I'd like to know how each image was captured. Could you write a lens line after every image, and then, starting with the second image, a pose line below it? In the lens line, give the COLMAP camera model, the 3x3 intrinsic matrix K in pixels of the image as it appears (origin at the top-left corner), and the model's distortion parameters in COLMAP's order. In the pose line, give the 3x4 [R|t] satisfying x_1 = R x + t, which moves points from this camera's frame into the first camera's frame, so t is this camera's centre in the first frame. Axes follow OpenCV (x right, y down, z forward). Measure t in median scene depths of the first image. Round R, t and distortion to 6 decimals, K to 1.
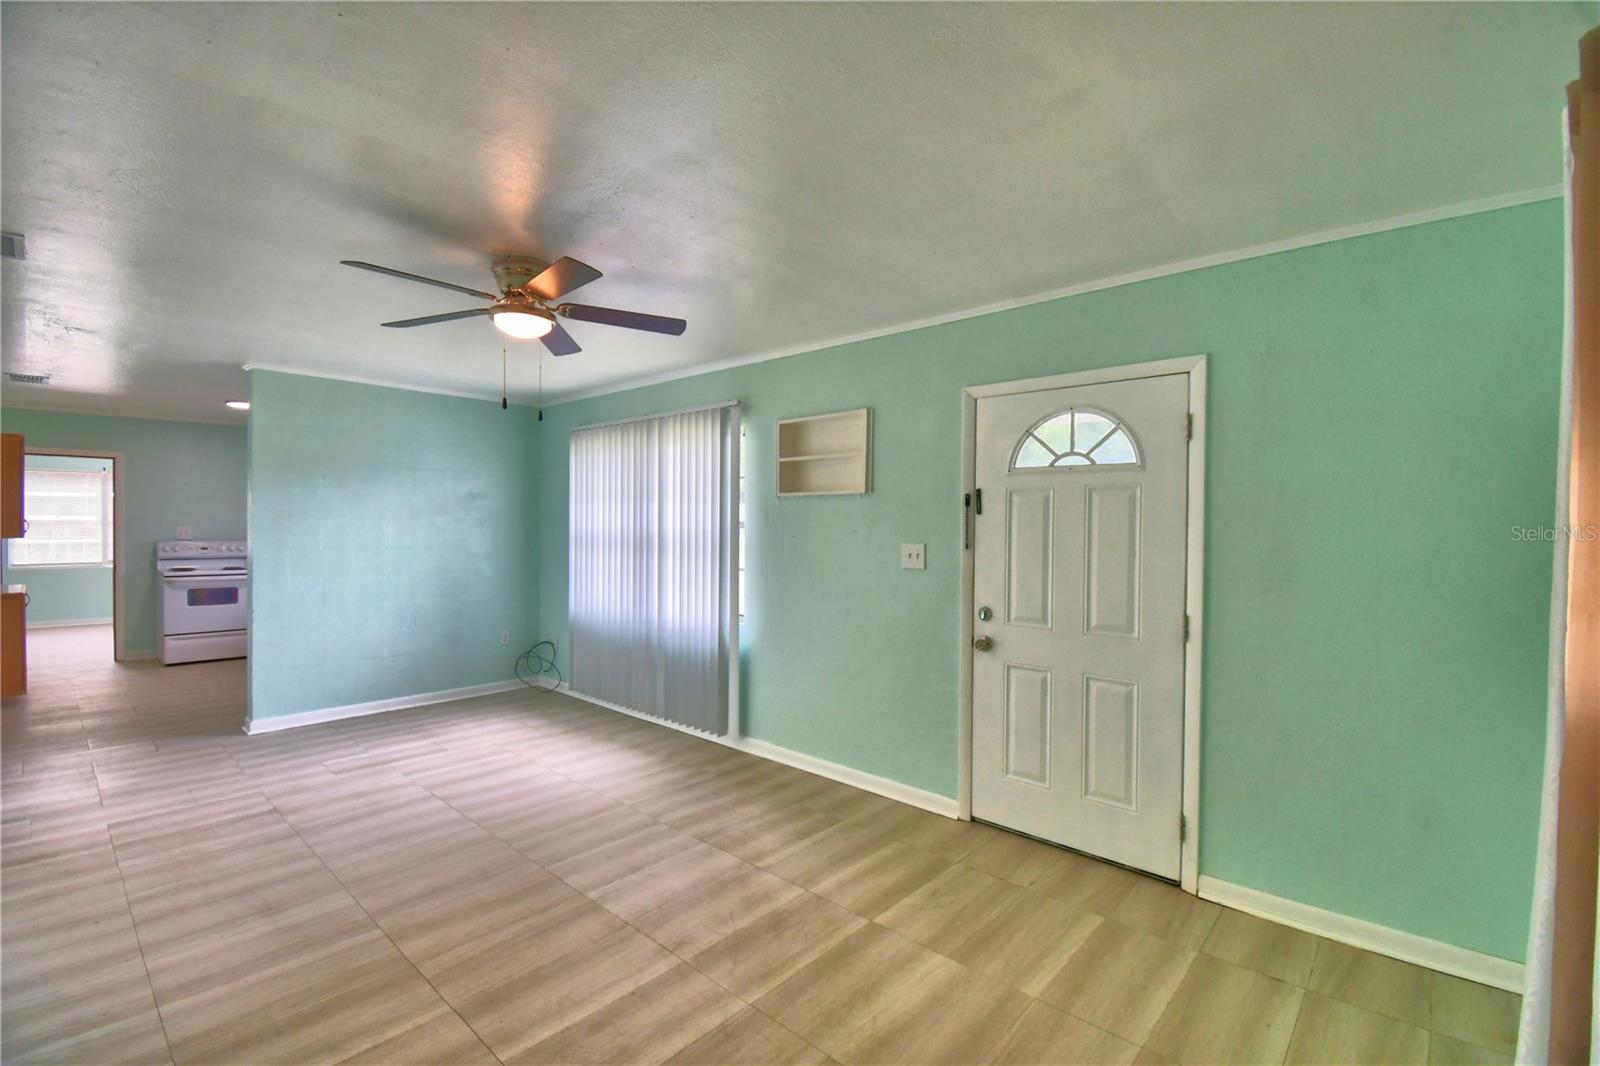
lens RADIAL K [[712.0, 0, 795.5], [0, 712.0, 526.1], [0, 0, 1]] dist [0.010931, -0.018633]
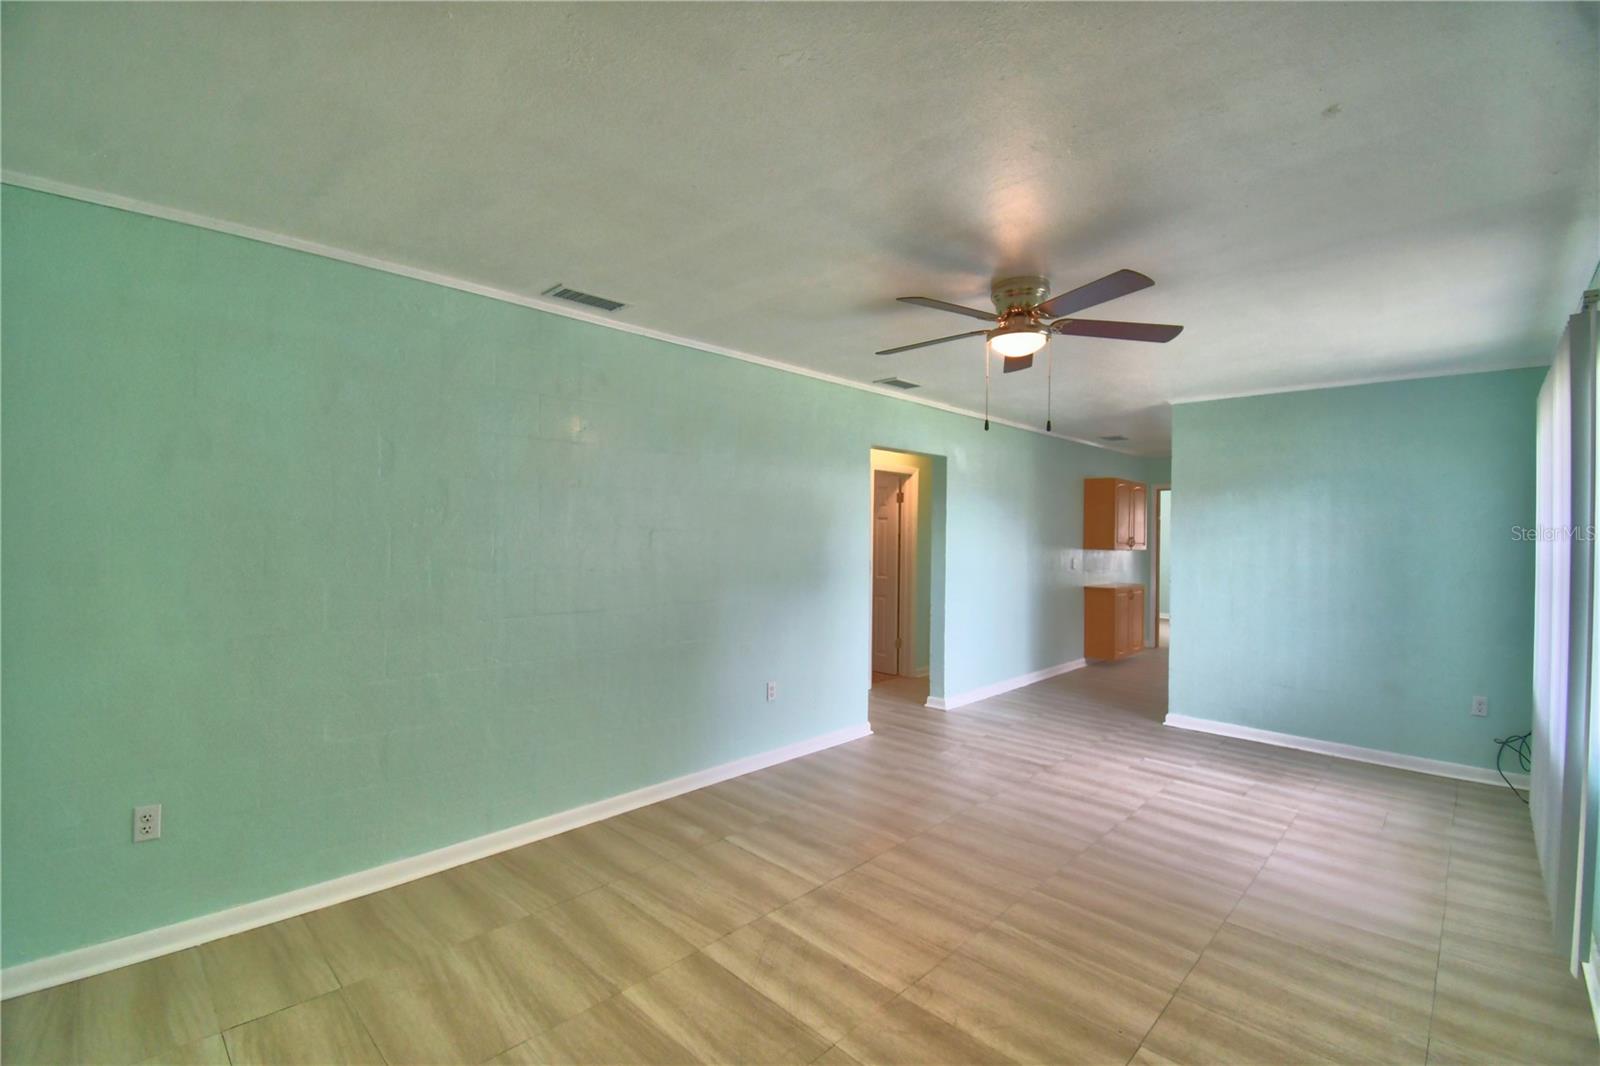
lens RADIAL K [[712.0, 0, 792.1], [0, 712.0, 535.2], [0, 0, 1]] dist [0.010931, -0.018633]
pose [[-0.060222, -0.005785, -0.998168, 0.498744], [-0.016242, 0.999857, -0.004815, 0.005899], [0.998053, 0.015922, -0.060307, 0.566302]]
